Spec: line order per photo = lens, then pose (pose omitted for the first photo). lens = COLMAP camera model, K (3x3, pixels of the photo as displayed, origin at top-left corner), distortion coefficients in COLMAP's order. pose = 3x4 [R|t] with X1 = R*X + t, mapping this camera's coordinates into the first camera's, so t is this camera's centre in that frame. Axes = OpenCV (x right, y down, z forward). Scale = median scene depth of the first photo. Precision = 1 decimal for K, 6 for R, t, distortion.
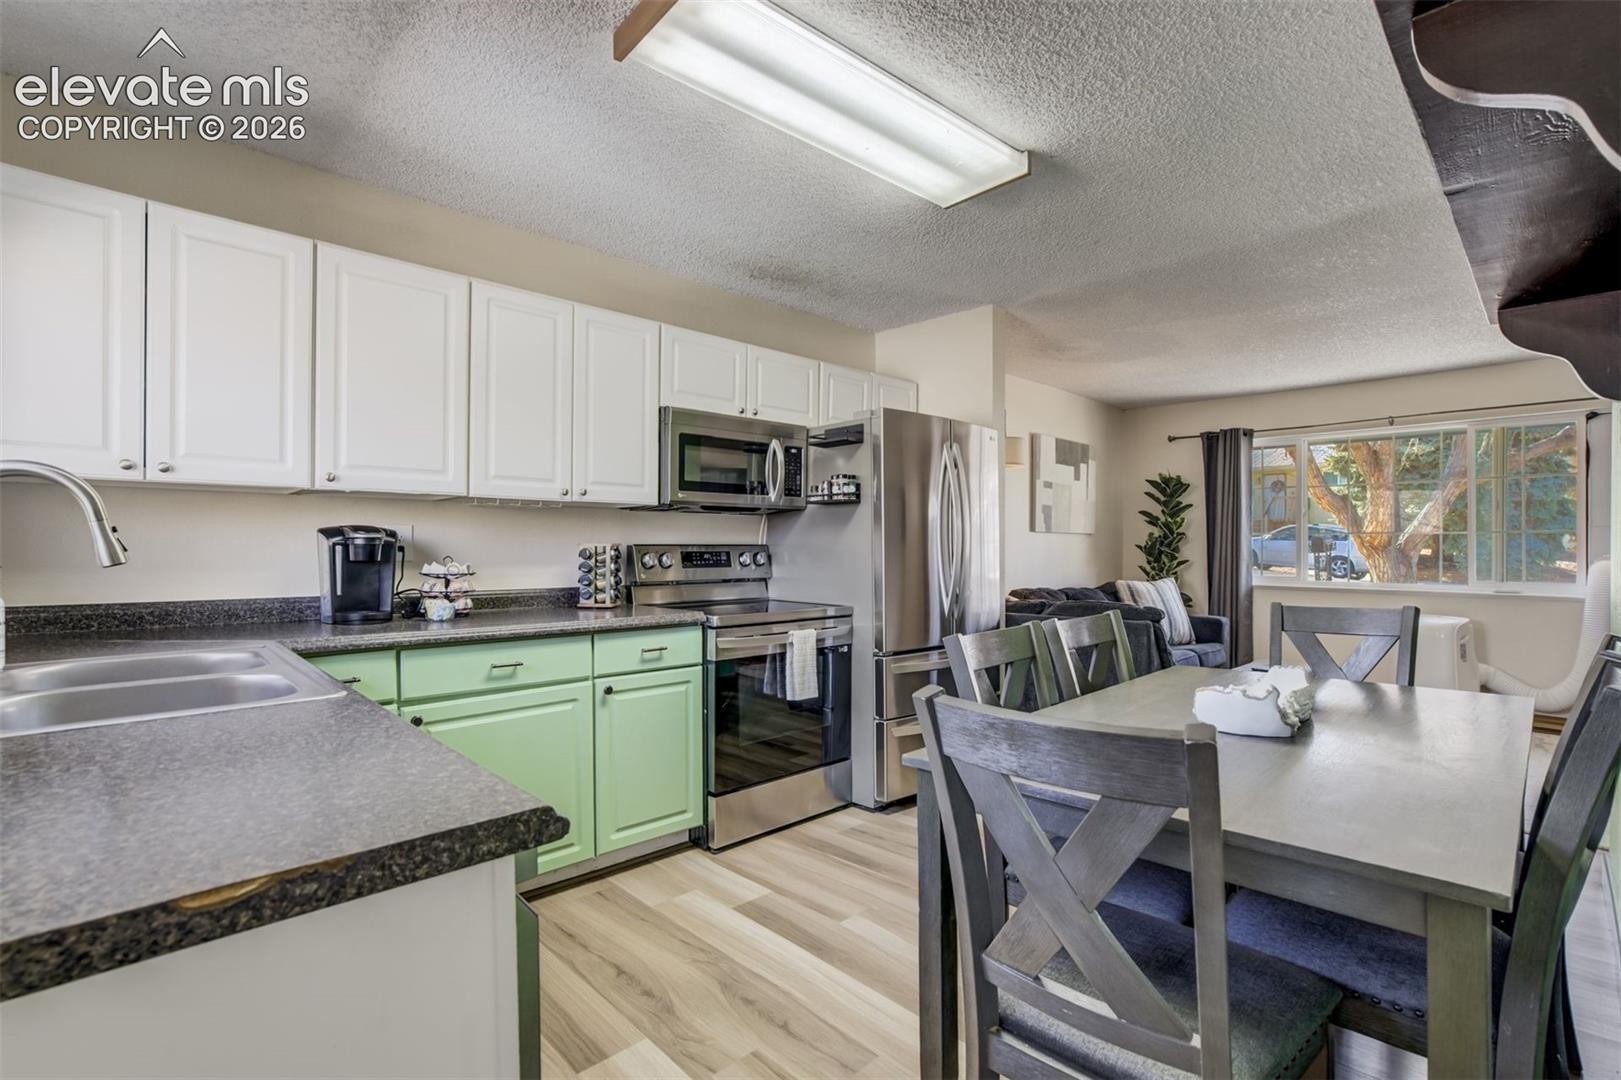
lens RADIAL K [[753.5, 0, 817.5], [0, 753.5, 544.0], [0, 0, 1]] dist [-0.041481, 0.011448]
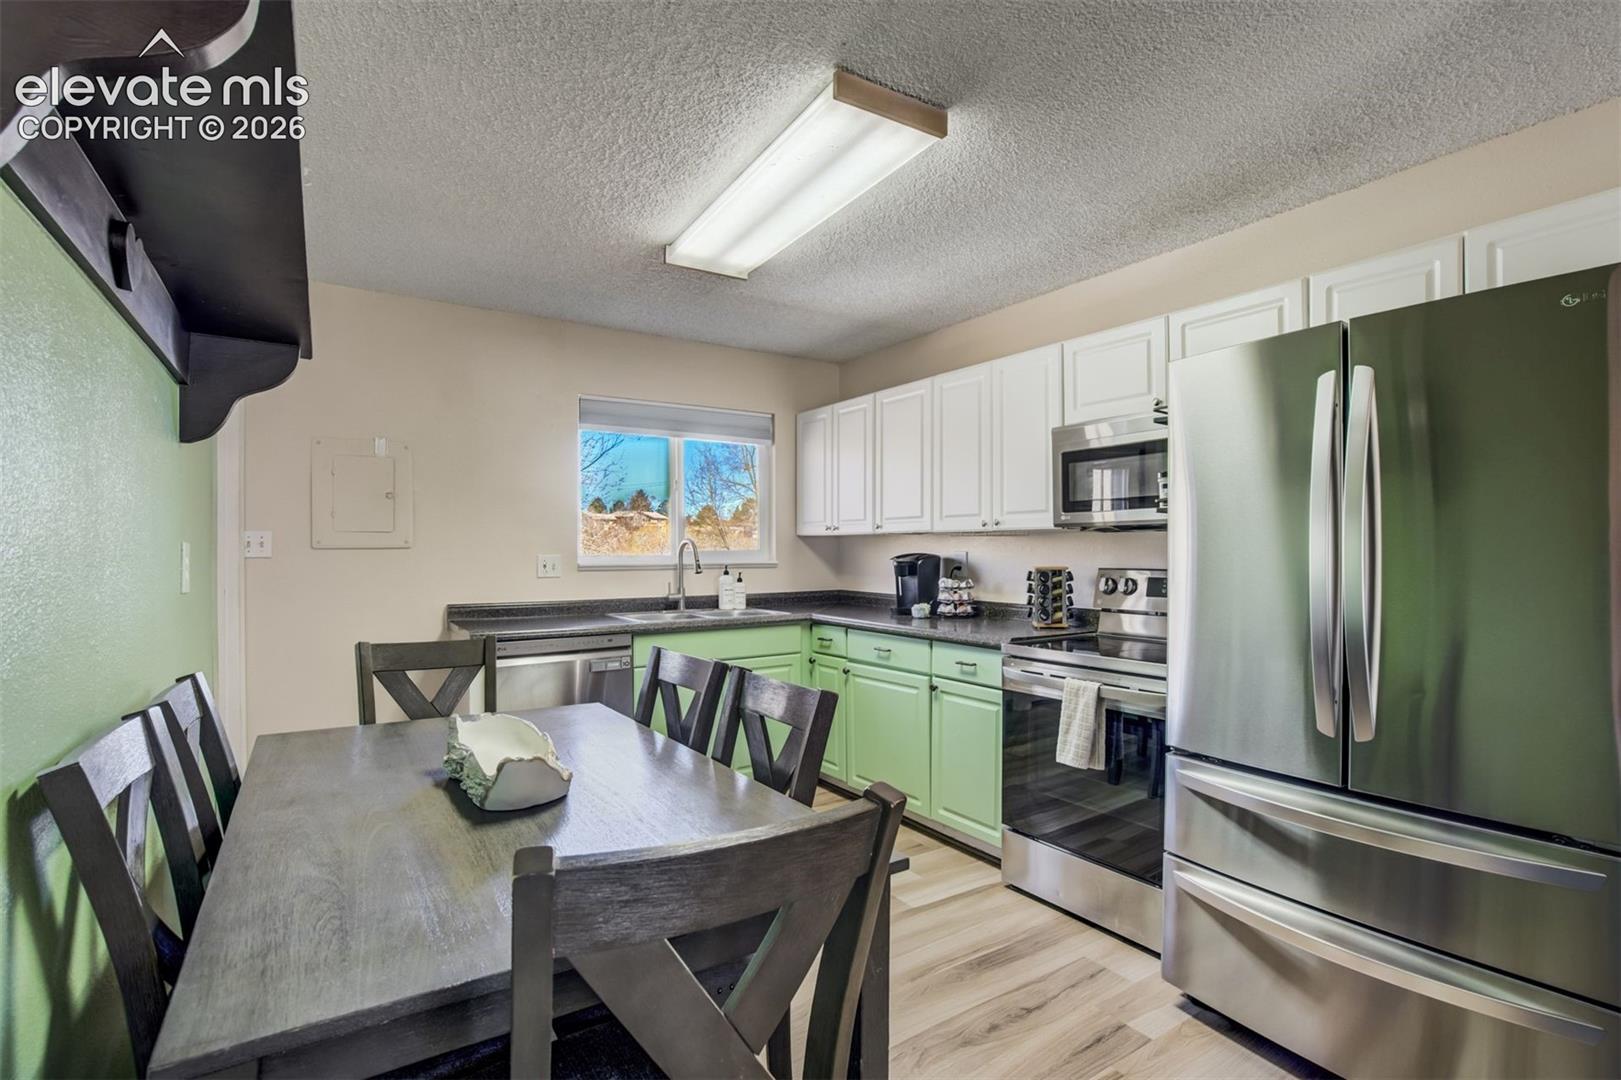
lens RADIAL K [[753.5, 0, 817.5], [0, 753.5, 544.0], [0, 0, 1]] dist [-0.041481, 0.011448]
pose [[-0.177052, -0.010166, -0.984149, 0.976667], [0.004667, 0.999927, -0.011168, -0.026733], [0.984190, -0.006570, -0.176992, 1.048067]]
